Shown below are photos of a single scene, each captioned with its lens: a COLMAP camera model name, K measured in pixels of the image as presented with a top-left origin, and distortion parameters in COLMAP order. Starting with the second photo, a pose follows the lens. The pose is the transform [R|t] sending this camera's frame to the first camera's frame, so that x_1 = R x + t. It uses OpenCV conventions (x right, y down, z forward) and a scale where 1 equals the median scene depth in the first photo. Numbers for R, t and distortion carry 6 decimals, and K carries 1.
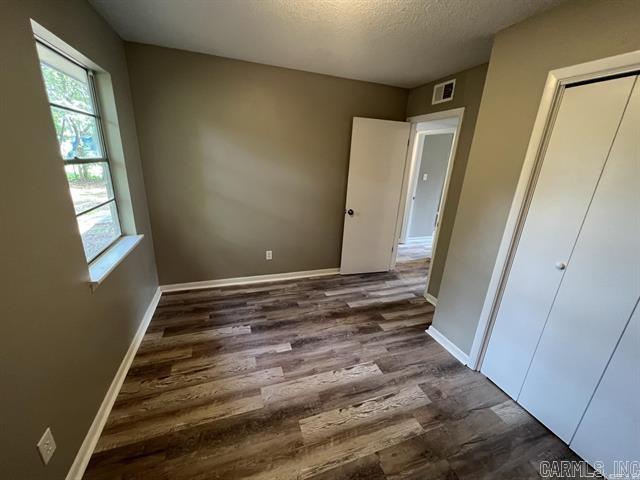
lens RADIAL K [[257.1, 0, 318.9], [0, 257.1, 238.7], [0, 0, 1]] dist [-0.001942, 0.000862]
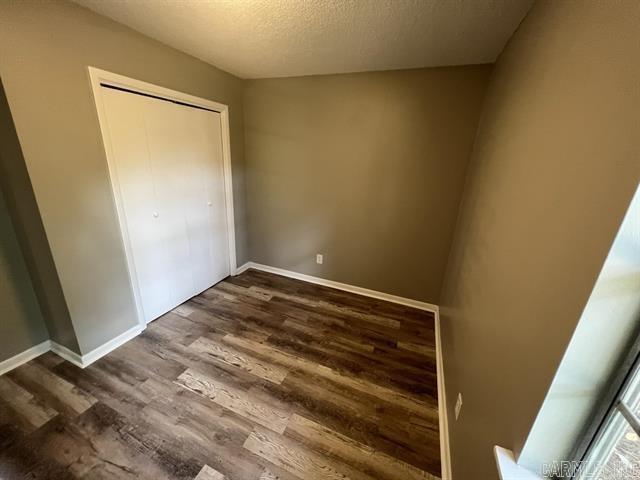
lens RADIAL K [[257.1, 0, 318.5], [0, 257.1, 238.8], [0, 0, 1]] dist [-0.001942, 0.000862]
pose [[-0.741193, -0.294499, 0.603244, -0.611949], [0.115414, 0.829345, 0.546686, -0.403315], [-0.661296, 0.474823, -0.580716, 1.049879]]
